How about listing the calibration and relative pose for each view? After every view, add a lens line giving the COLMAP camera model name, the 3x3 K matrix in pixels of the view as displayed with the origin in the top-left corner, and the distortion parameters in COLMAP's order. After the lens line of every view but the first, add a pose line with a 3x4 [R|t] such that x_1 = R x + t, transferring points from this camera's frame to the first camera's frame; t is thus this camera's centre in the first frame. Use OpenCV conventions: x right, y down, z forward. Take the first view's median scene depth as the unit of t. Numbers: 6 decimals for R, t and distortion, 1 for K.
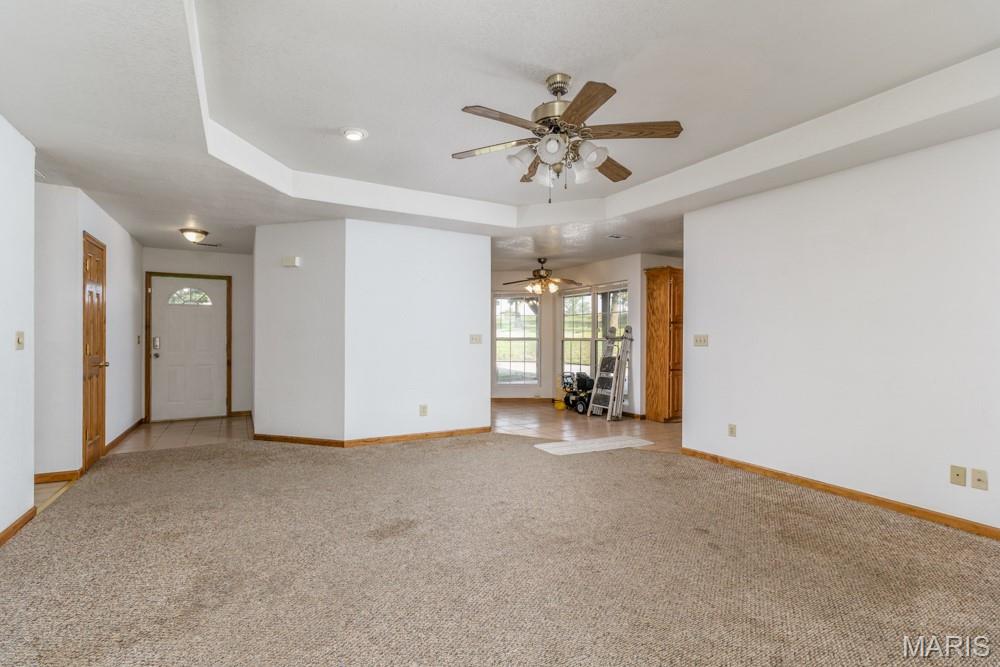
lens RADIAL K [[470.1, 0, 497.8], [0, 470.1, 336.0], [0, 0, 1]] dist [0.004948, -0.001066]
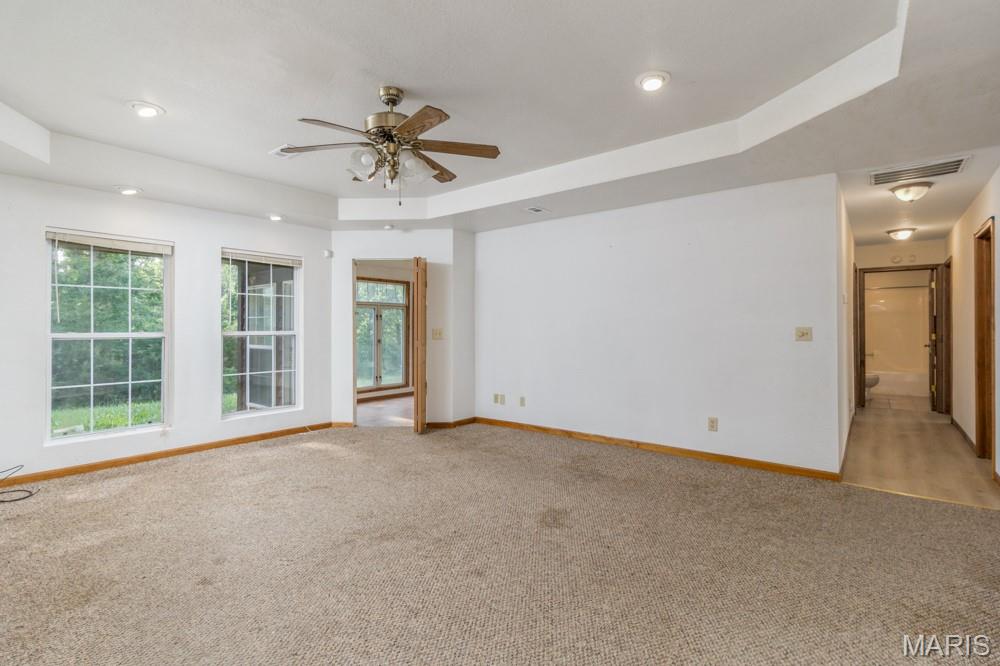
lens RADIAL K [[470.1, 0, 496.4], [0, 470.1, 326.6], [0, 0, 1]] dist [0.004948, -0.001066]
pose [[-0.926684, -0.003113, -0.375829, 0.277973], [-0.001132, 0.999984, -0.005493, -0.003486], [0.375840, -0.004665, -0.926673, 1.861887]]
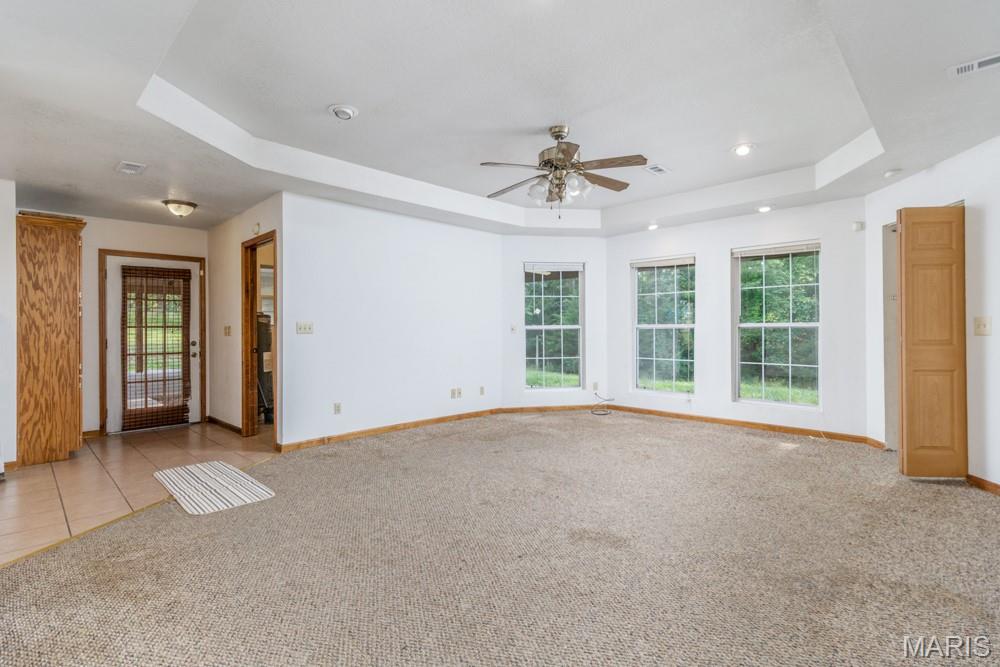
lens RADIAL K [[470.1, 0, 499.5], [0, 470.1, 330.3], [0, 0, 1]] dist [0.004948, -0.001066]
pose [[-0.288050, -0.006548, 0.957593, -0.982420], [0.005448, 0.999949, 0.008476, 0.011818], [-0.957600, 0.007659, -0.288000, 1.391231]]
